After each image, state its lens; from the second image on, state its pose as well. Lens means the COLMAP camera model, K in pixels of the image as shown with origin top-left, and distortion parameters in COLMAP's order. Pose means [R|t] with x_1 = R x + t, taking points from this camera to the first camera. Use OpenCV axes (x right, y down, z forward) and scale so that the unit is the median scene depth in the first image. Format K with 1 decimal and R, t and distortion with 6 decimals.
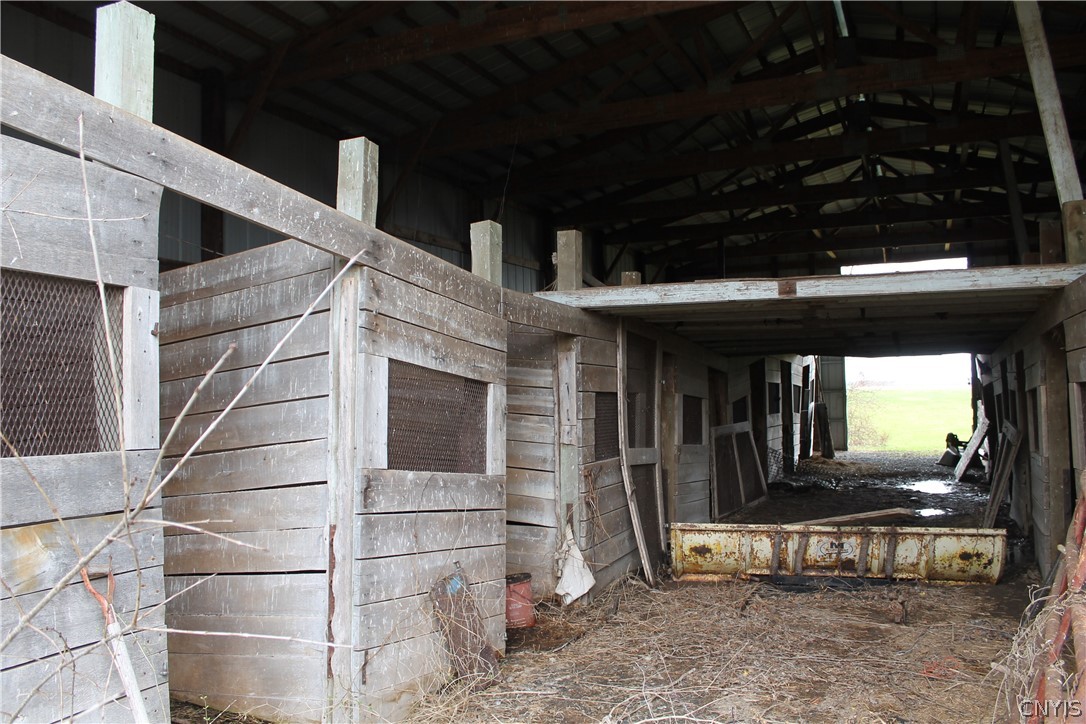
lens RADIAL K [[897.0, 0, 545.9], [0, 897.0, 365.0], [0, 0, 1]] dist [-0.161925, 0.043394]
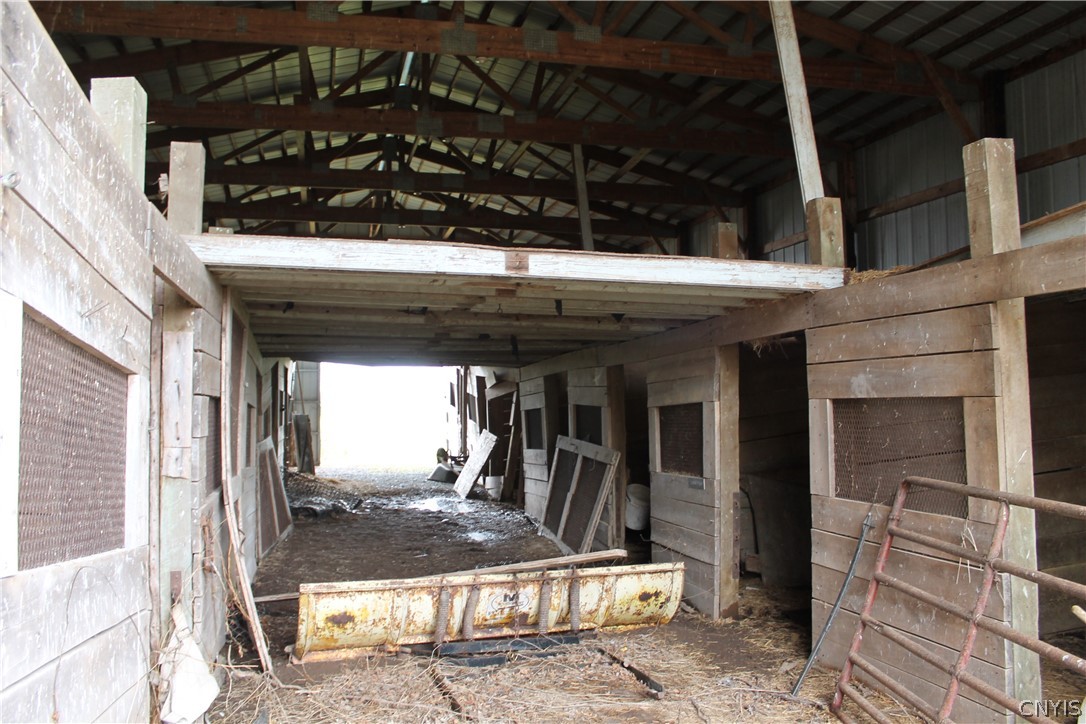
lens RADIAL K [[897.0, 0, 543.7], [0, 897.0, 359.2], [0, 0, 1]] dist [-0.161925, 0.043394]
pose [[0.792897, 0.046702, 0.607564, -0.141540], [-0.036006, 0.998907, -0.029795, 0.013847], [-0.608291, 0.001748, 0.793712, 0.347375]]
